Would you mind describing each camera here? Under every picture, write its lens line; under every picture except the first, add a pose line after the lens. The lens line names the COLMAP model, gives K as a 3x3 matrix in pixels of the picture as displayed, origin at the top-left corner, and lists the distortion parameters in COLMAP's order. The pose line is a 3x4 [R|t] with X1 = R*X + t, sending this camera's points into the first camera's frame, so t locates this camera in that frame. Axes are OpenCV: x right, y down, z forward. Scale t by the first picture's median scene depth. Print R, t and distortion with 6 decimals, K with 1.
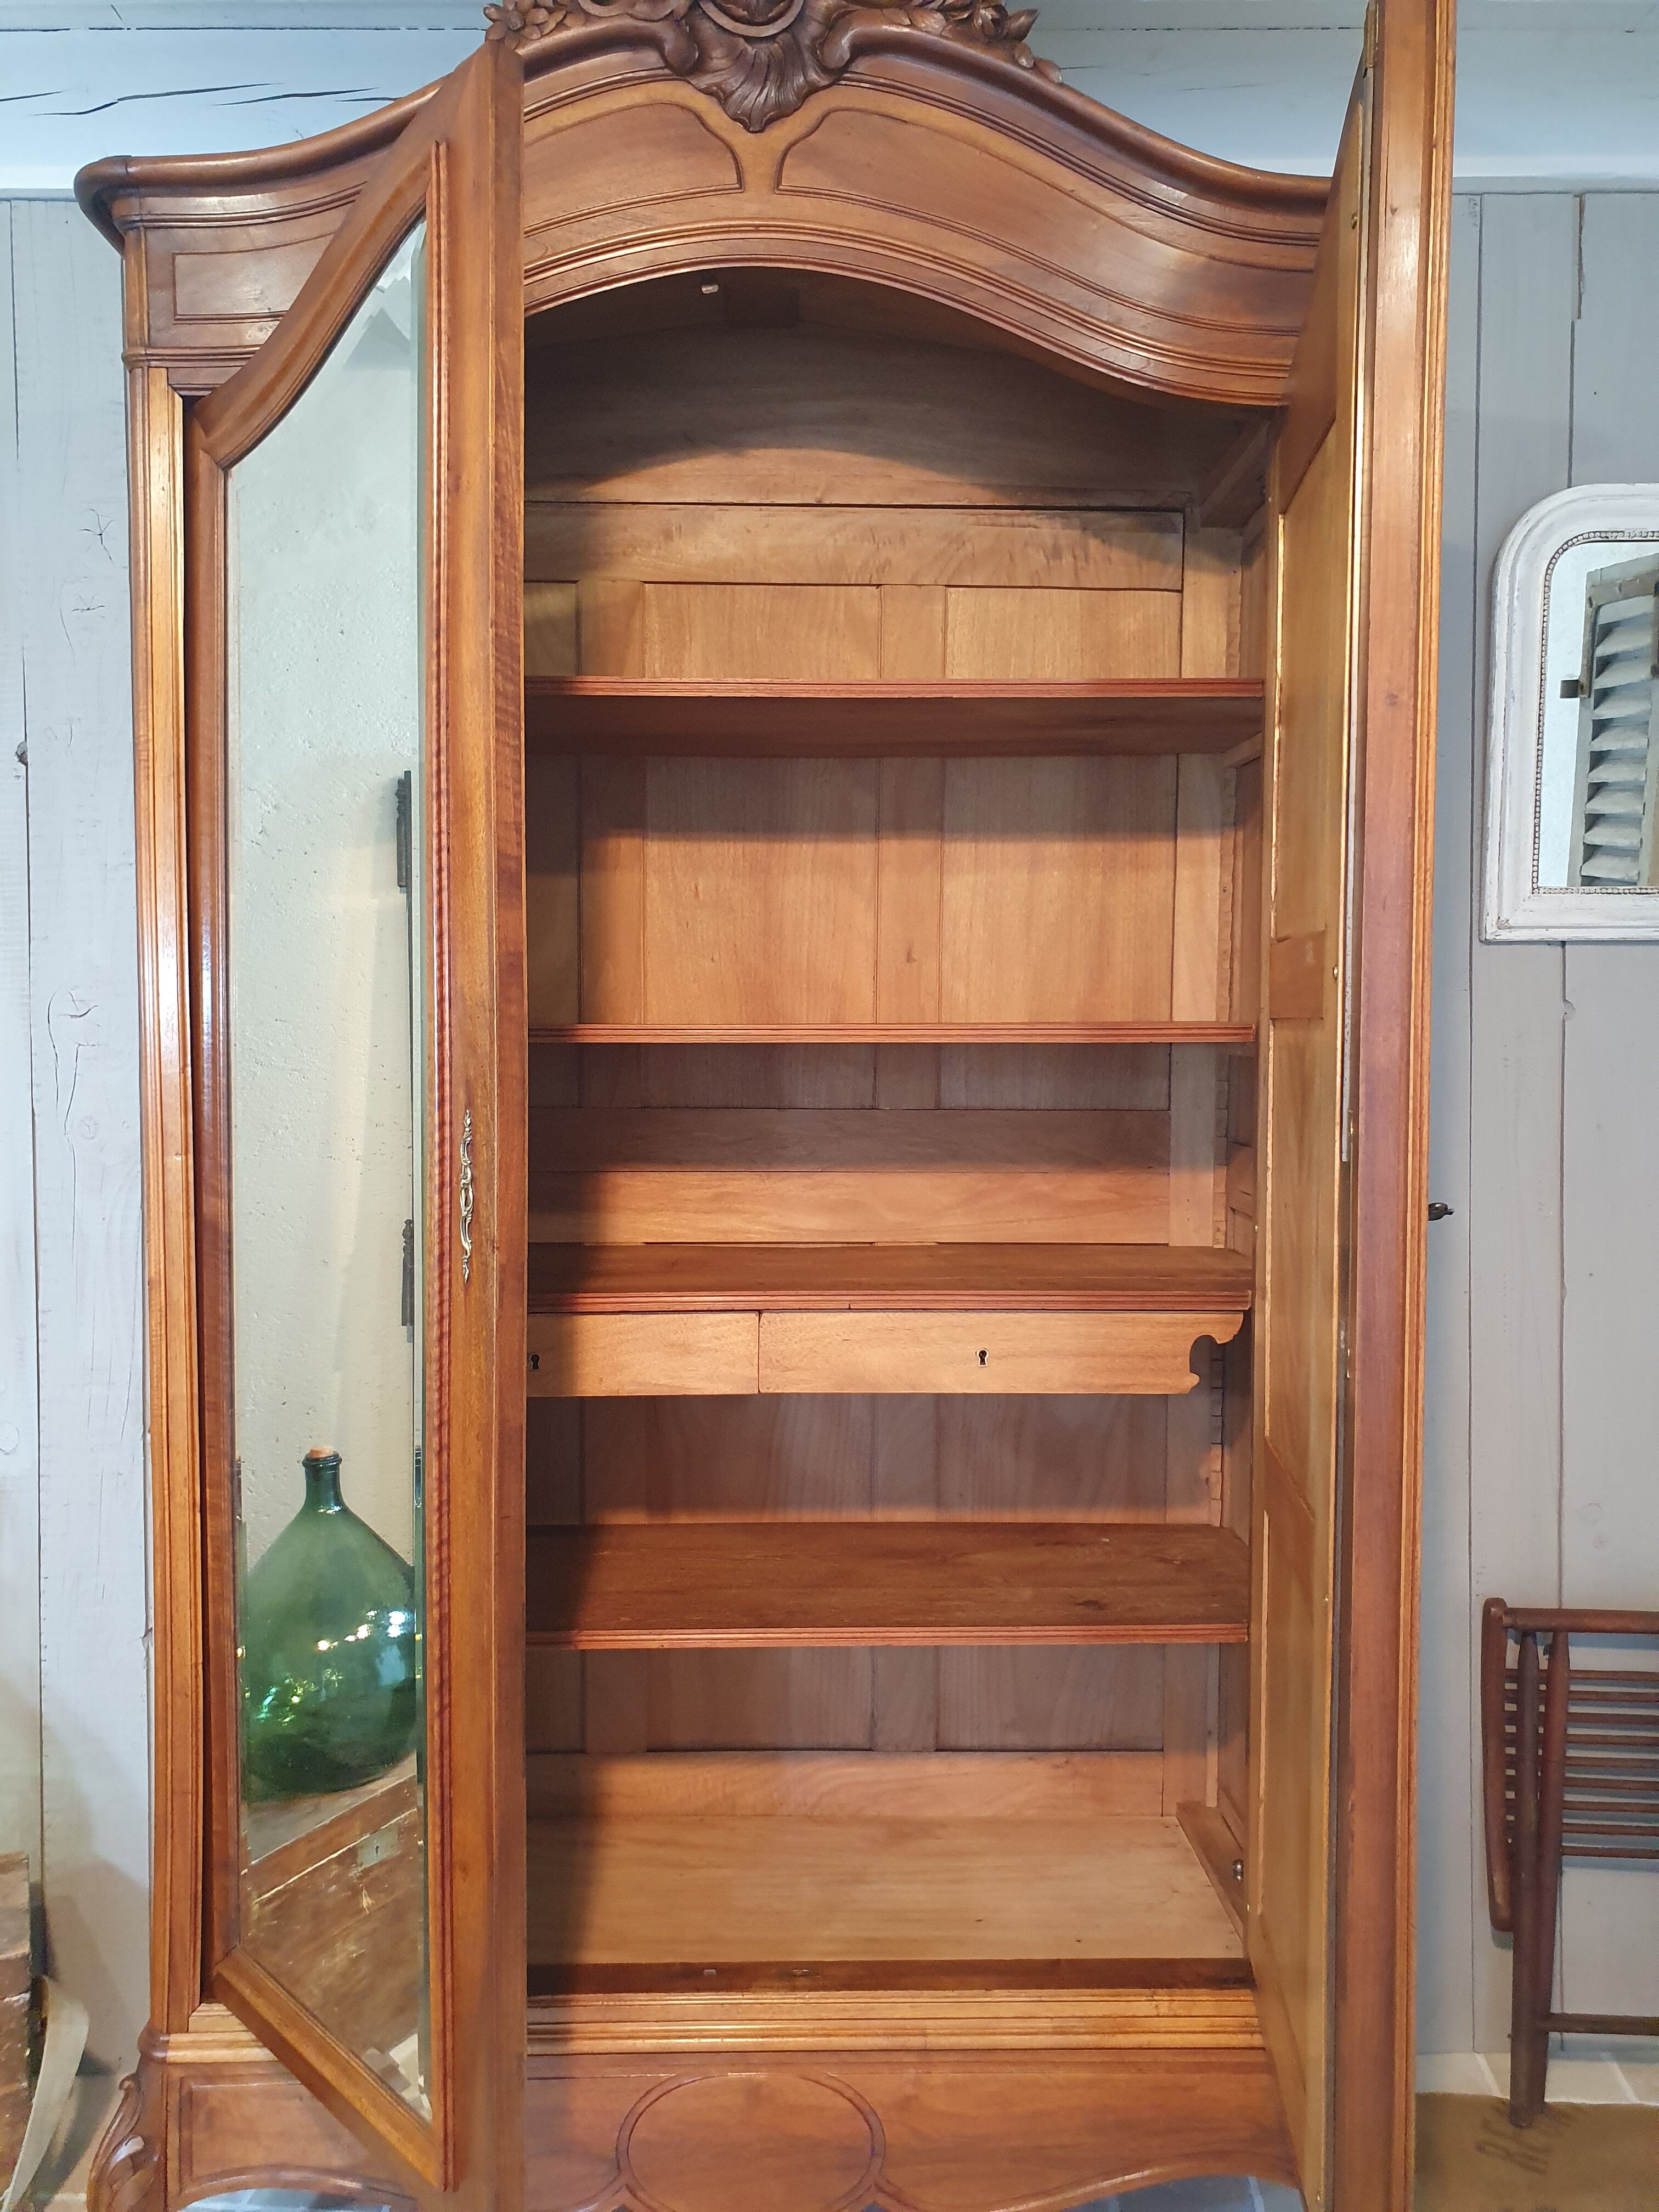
lens RADIAL K [[1822.8, 0, 827.3], [0, 1822.8, 1107.6], [0, 0, 1]] dist [0.033407, 0.018486]
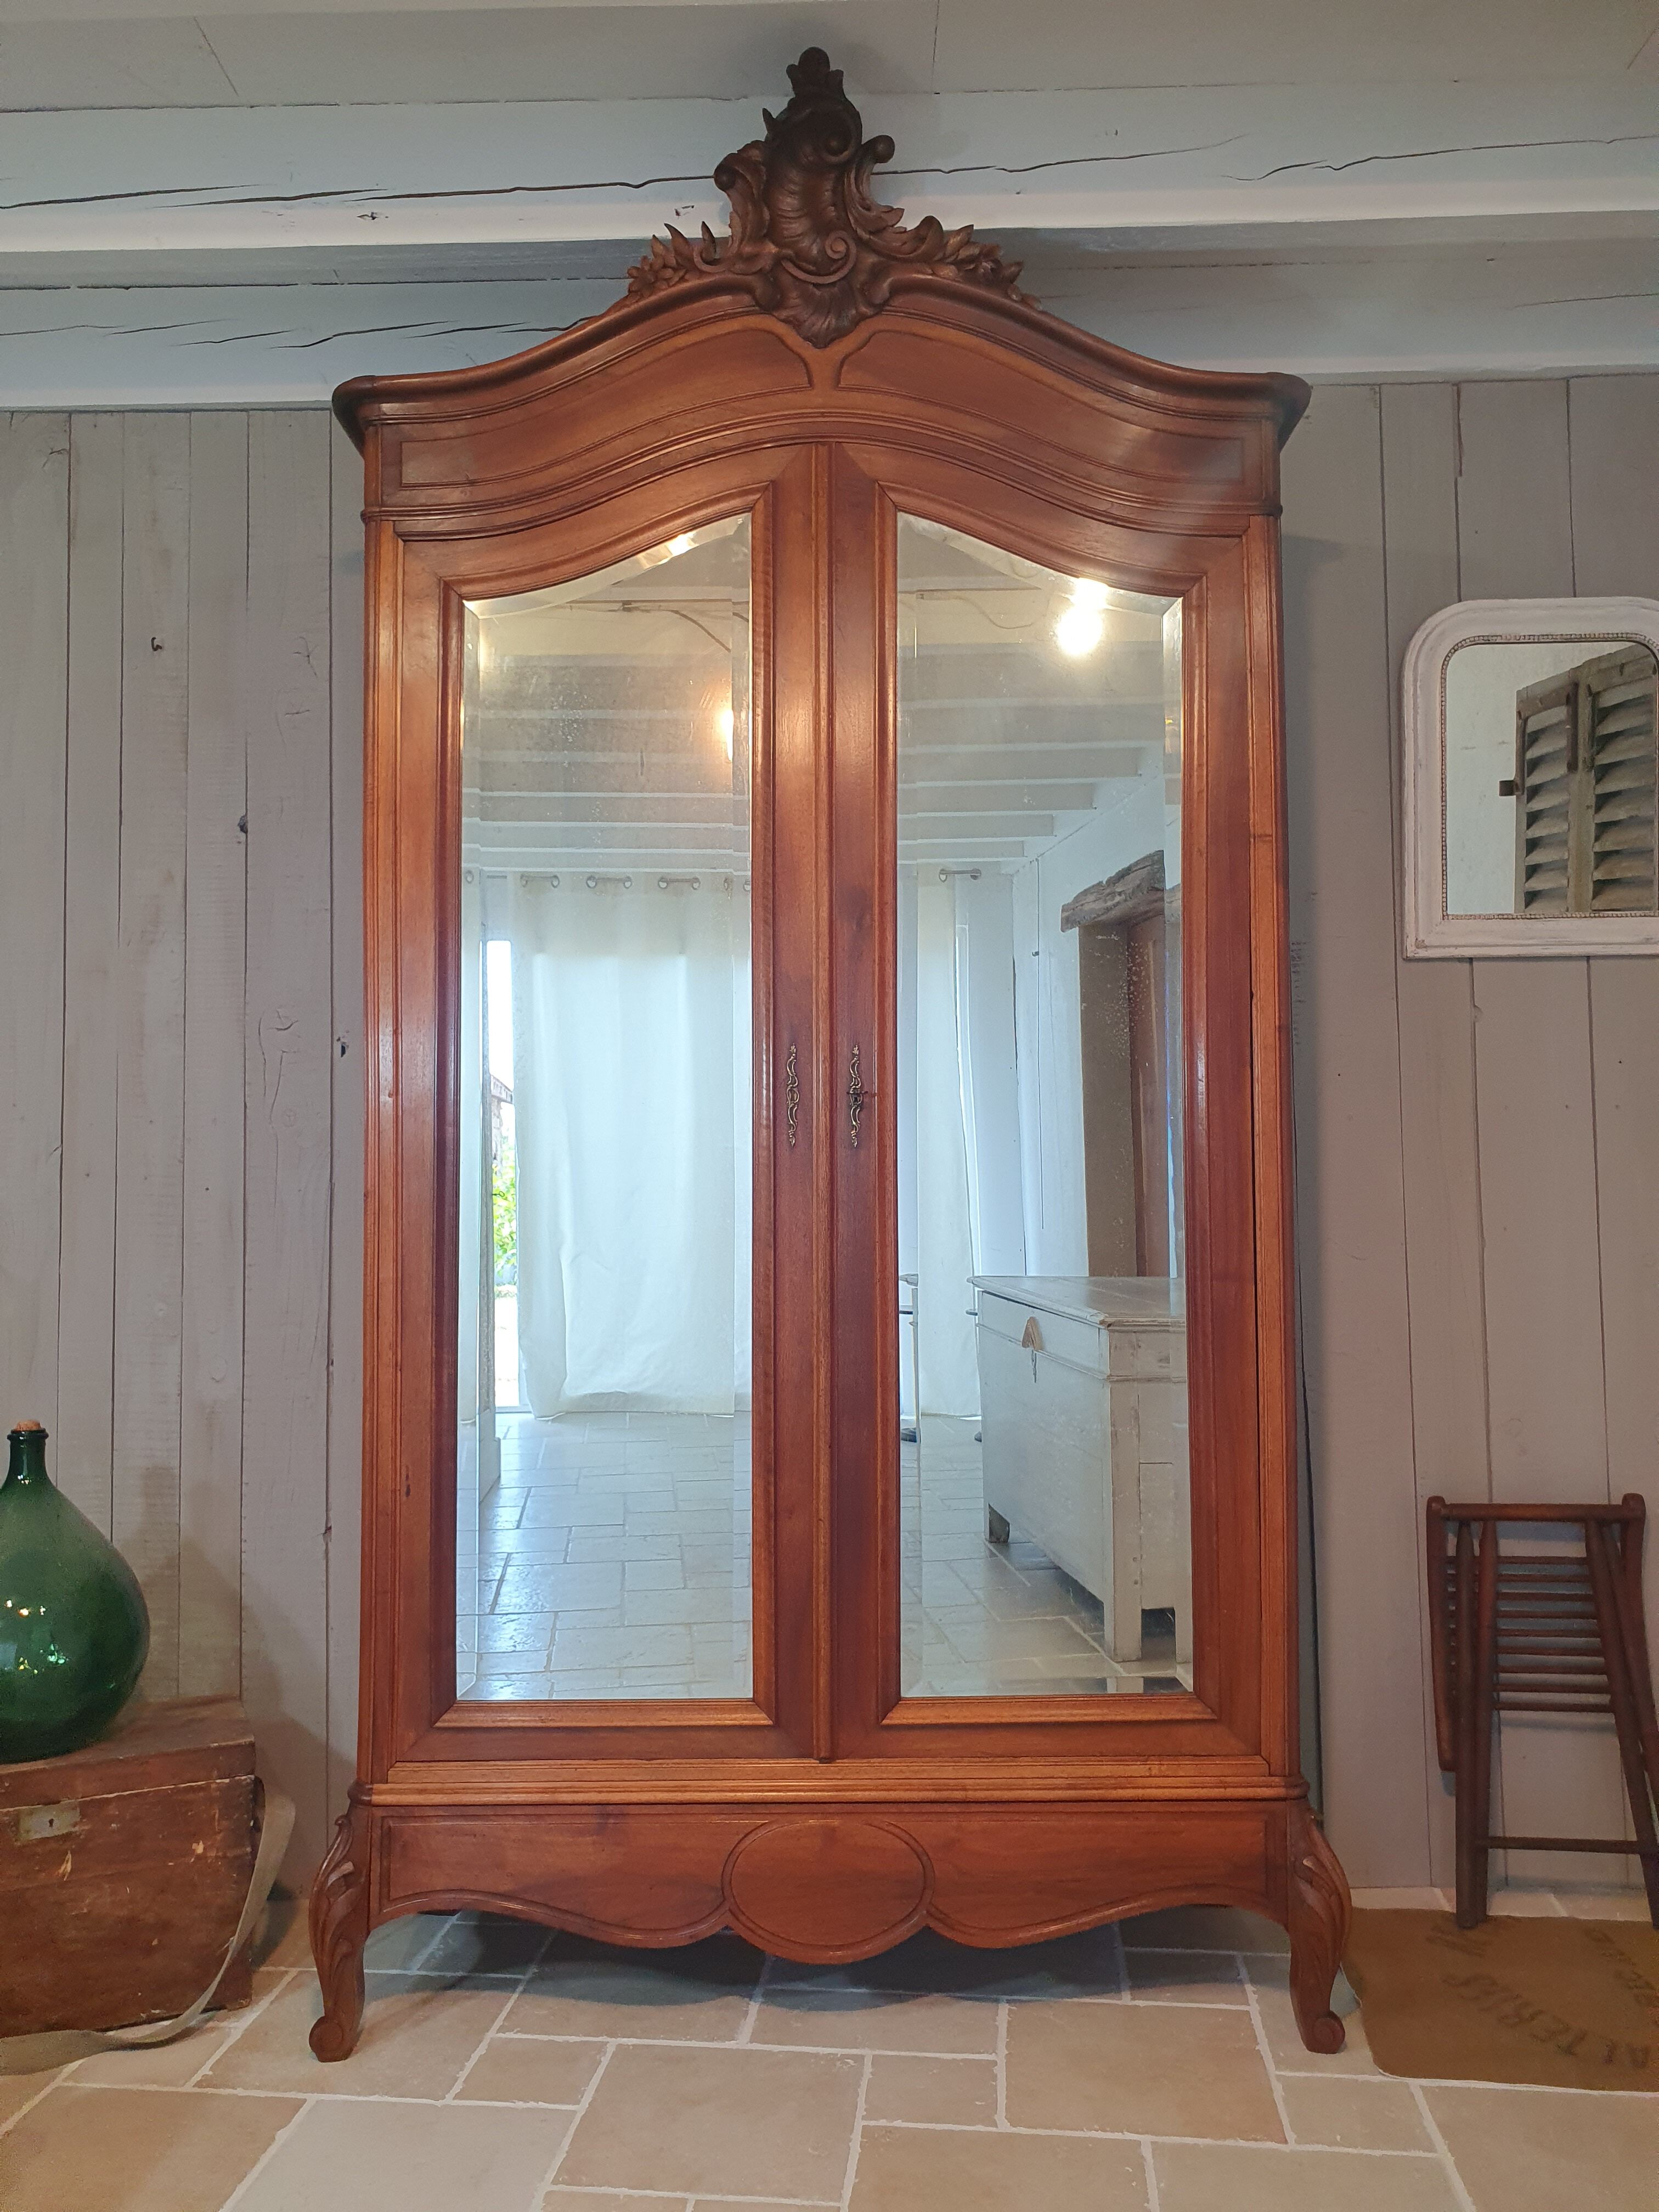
lens RADIAL K [[1822.8, 0, 828.7], [0, 1822.8, 1109.0], [0, 0, 1]] dist [0.033407, 0.018486]
pose [[0.999721, -0.009678, -0.021564, -0.008675], [0.007653, 0.995722, -0.092086, 0.153534], [0.022363, 0.091895, 0.995518, -0.294377]]
